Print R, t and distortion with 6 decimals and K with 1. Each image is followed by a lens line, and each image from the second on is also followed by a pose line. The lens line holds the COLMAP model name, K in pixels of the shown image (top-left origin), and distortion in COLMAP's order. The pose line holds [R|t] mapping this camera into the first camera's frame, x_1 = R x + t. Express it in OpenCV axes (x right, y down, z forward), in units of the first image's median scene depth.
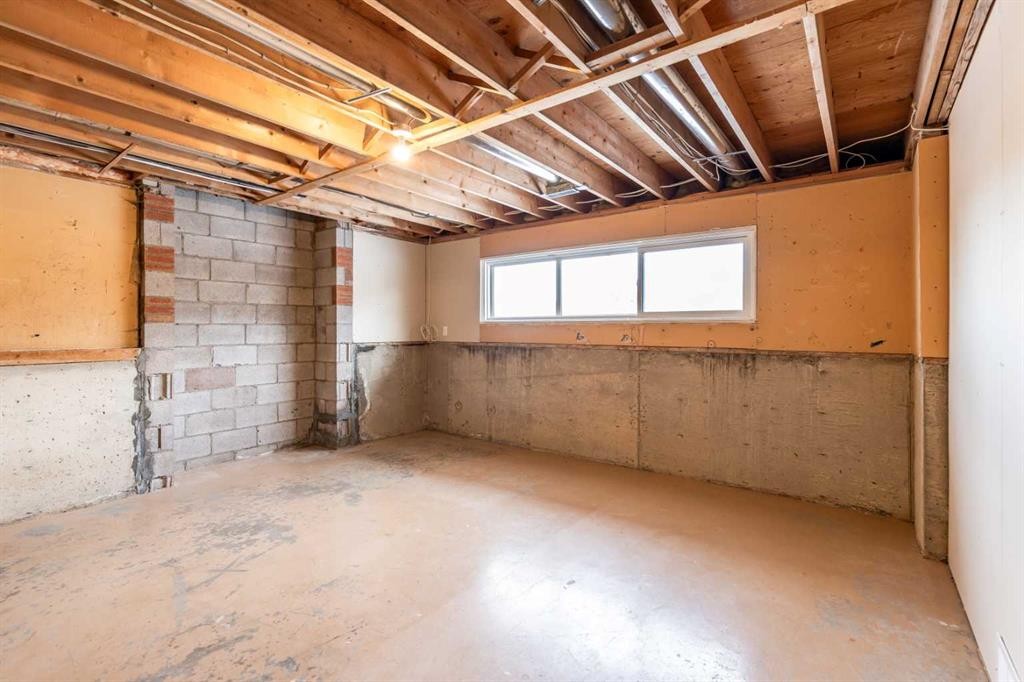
lens RADIAL K [[467.8, 0, 515.1], [0, 467.8, 317.3], [0, 0, 1]] dist [0.002485, 0.000231]
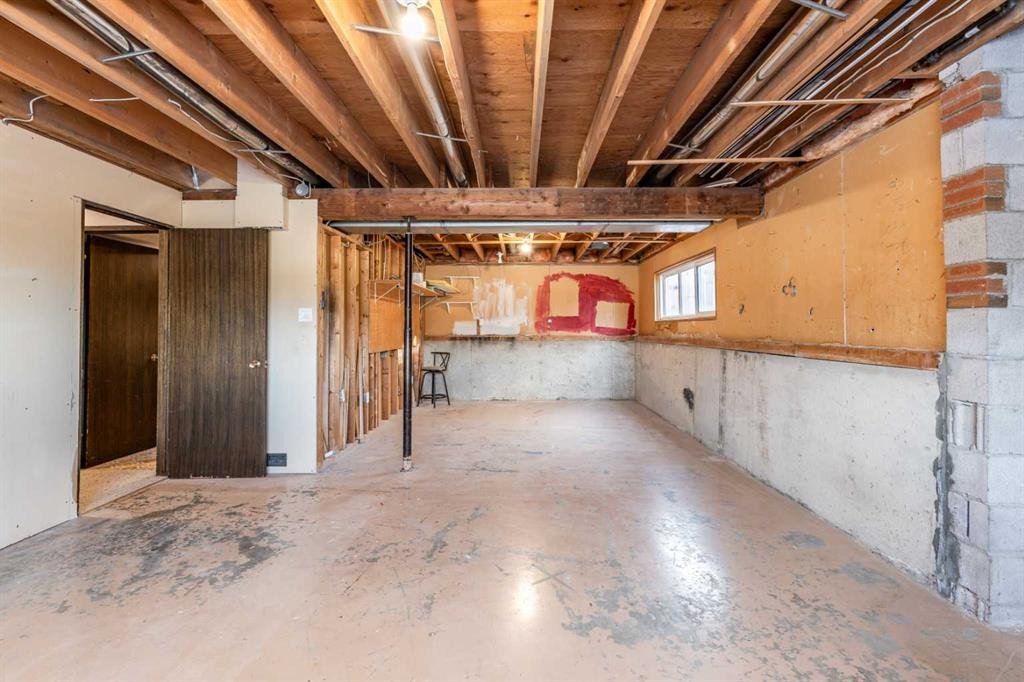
lens RADIAL K [[467.8, 0, 515.1], [0, 467.8, 317.3], [0, 0, 1]] dist [0.002485, 0.000231]
pose [[-0.809064, -0.009426, -0.587645, 0.003144], [0.015928, 0.999152, -0.037956, 0.083060], [0.587504, -0.040069, -0.808228, 2.870999]]
